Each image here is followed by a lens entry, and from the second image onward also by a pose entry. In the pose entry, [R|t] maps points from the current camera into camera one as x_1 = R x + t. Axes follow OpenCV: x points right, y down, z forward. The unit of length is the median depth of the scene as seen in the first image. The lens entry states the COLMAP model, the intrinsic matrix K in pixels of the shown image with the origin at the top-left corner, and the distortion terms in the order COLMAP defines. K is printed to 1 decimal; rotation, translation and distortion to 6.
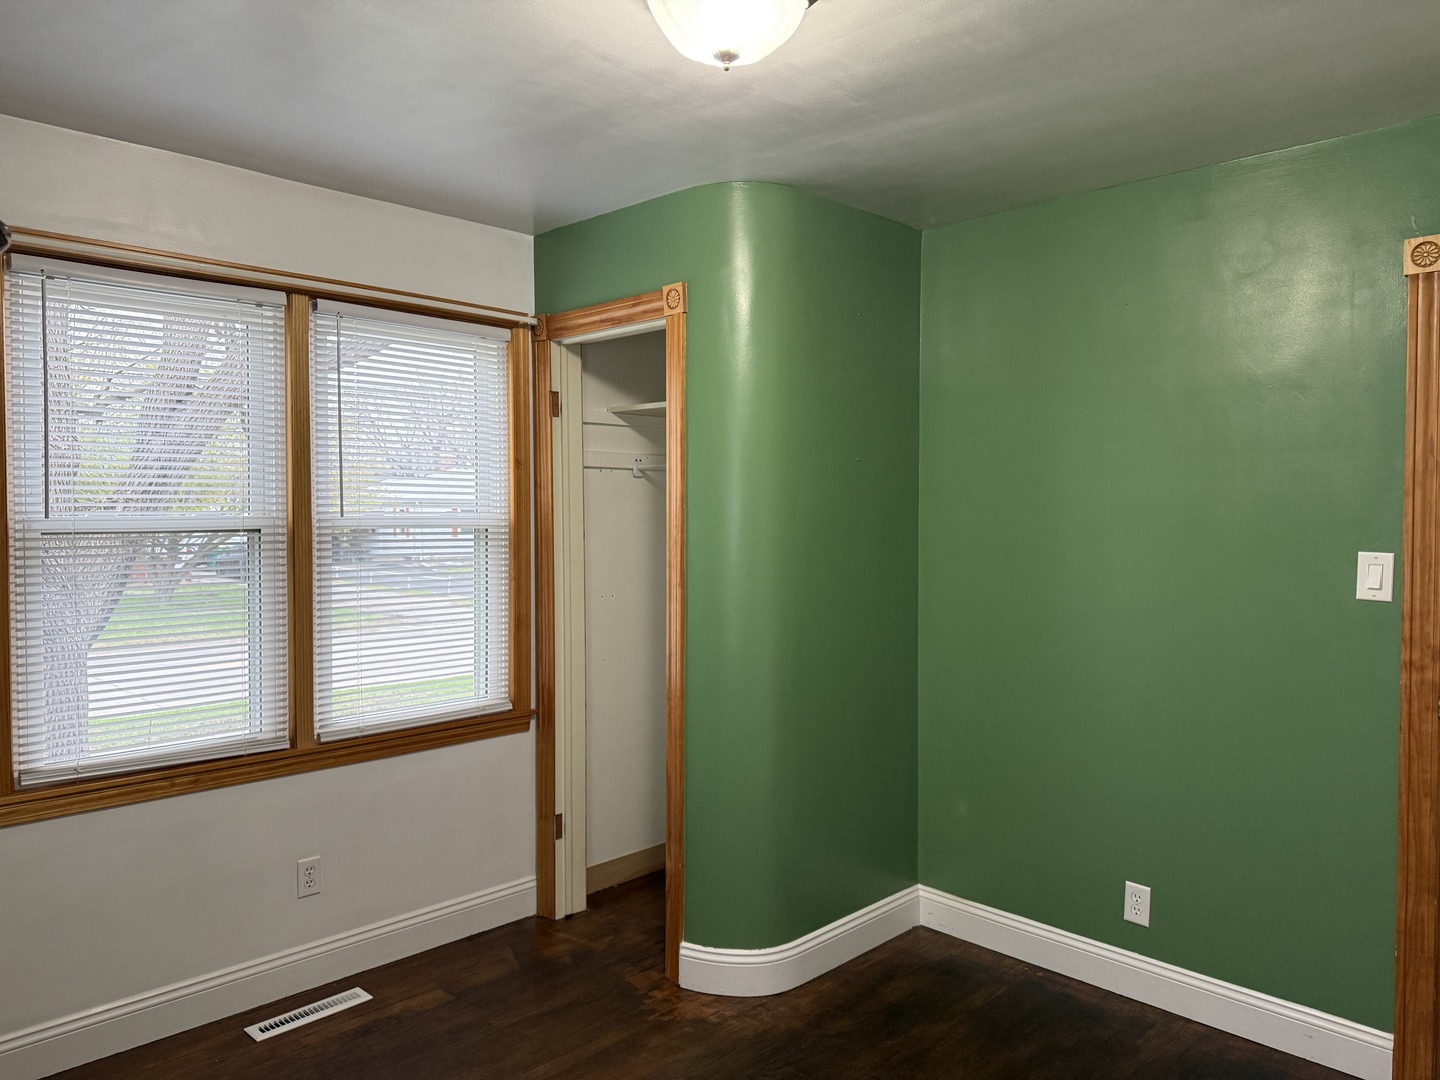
lens RADIAL K [[1020.7, 0, 717.3], [0, 1020.7, 539.0], [0, 0, 1]] dist [0.064757, -0.072934]
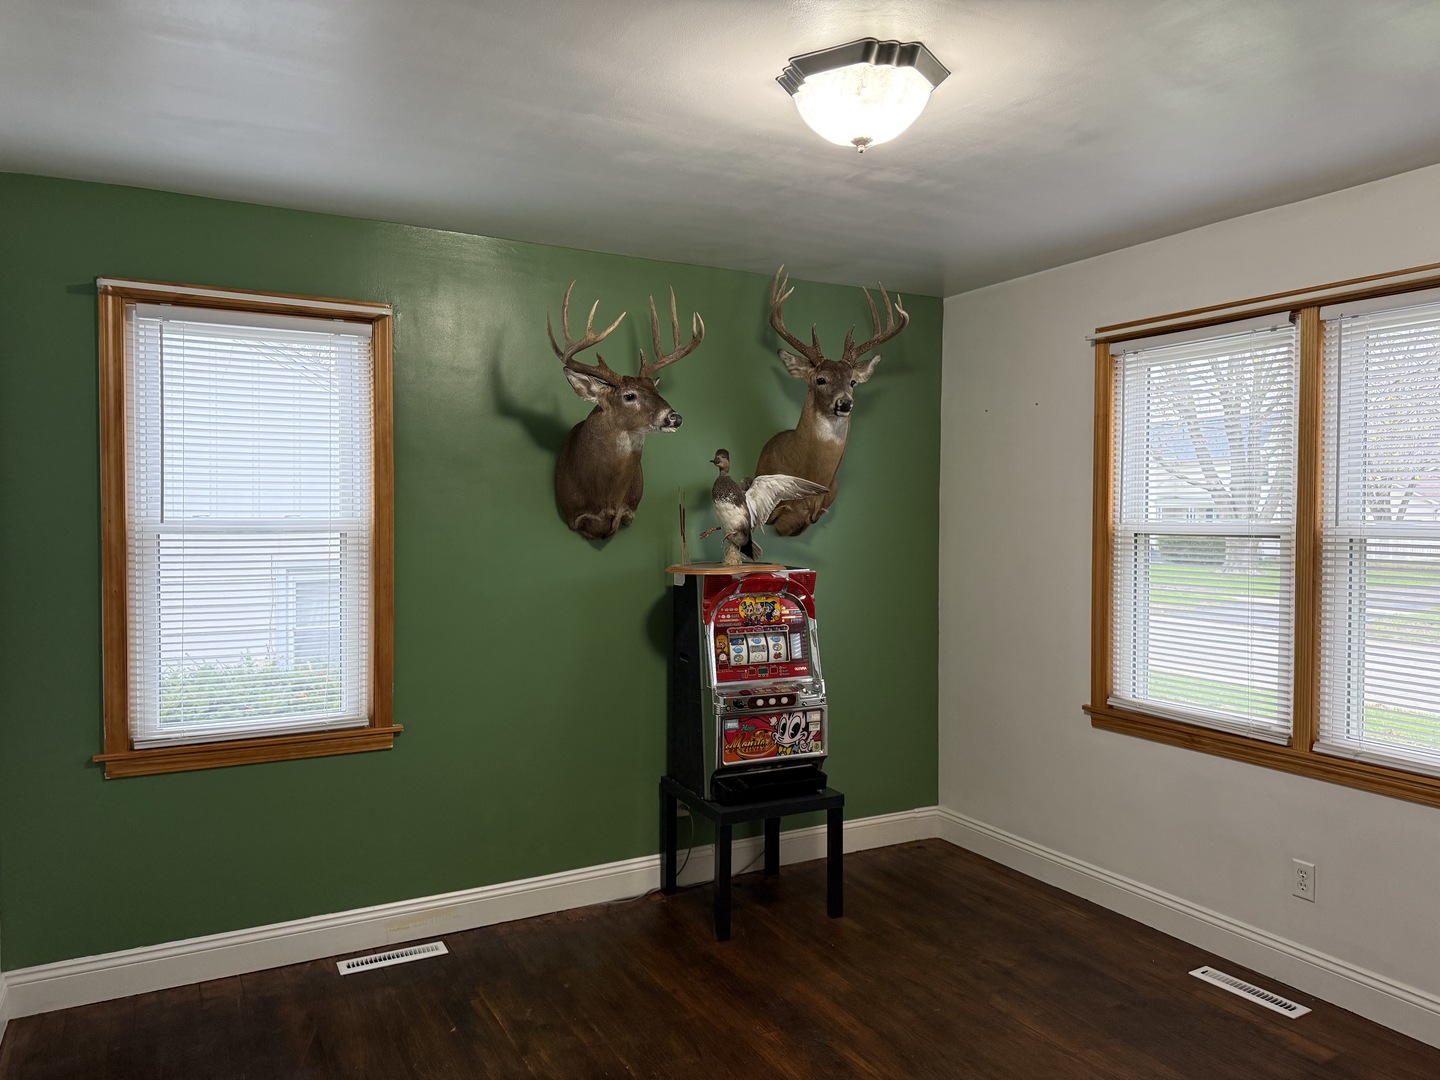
lens RADIAL K [[1020.7, 0, 718.4], [0, 1020.7, 533.7], [0, 0, 1]] dist [0.064757, -0.072934]
pose [[-0.279839, 0.021559, -0.959805, 0.744696], [-0.033257, 0.998930, 0.032134, -0.026768], [0.959471, 0.040912, -0.278823, 0.729462]]
